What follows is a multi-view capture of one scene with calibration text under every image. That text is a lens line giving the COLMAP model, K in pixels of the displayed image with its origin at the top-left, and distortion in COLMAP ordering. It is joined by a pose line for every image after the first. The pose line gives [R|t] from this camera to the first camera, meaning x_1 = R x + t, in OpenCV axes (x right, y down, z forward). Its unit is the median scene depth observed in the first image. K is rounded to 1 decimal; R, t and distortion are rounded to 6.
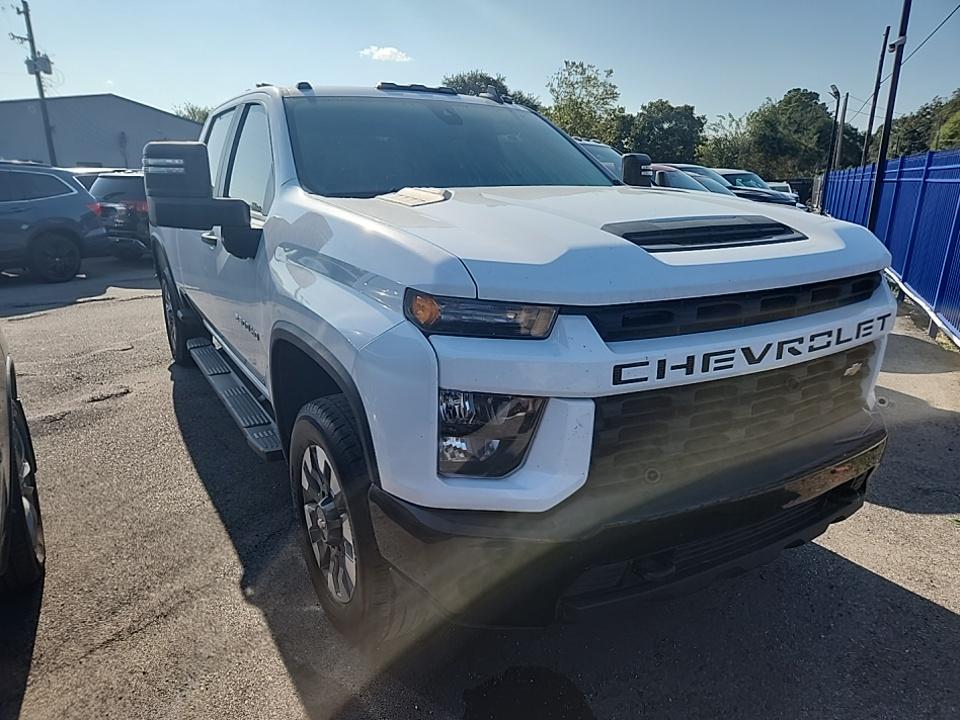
lens RADIAL K [[655.2, 0, 477.7], [0, 655.2, 365.8], [0, 0, 1]] dist [0.057416, -0.046610]
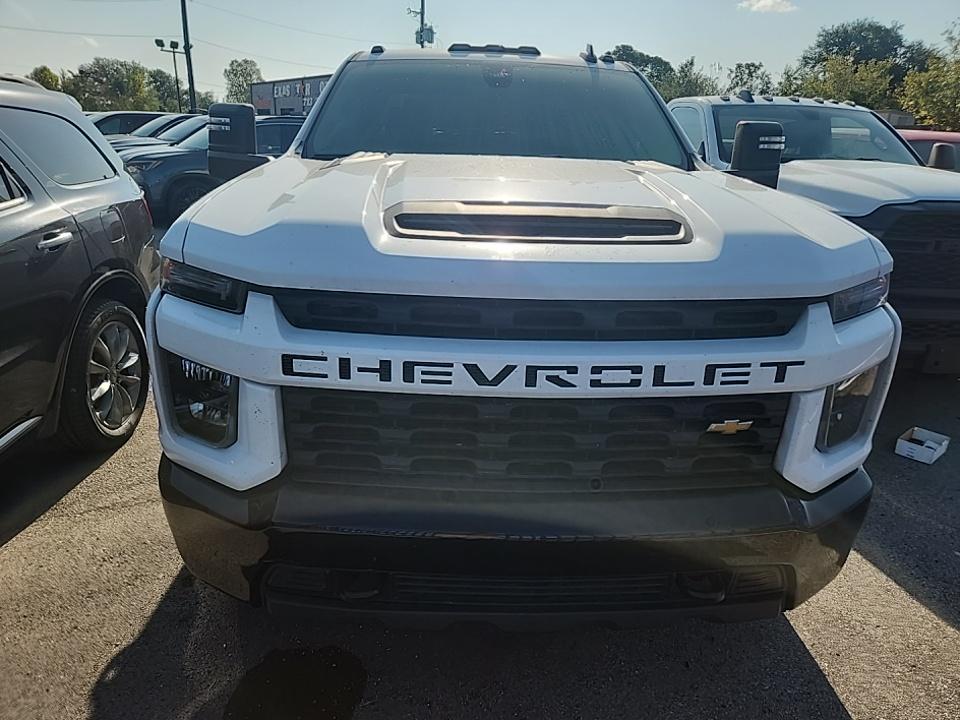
lens RADIAL K [[655.2, 0, 481.7], [0, 655.2, 352.1], [0, 0, 1]] dist [0.057416, -0.046610]
pose [[0.877202, 0.176902, -0.446342, 0.706466], [-0.161561, 0.984192, 0.072555, -0.093977], [0.452122, 0.008466, 0.891916, 0.246228]]
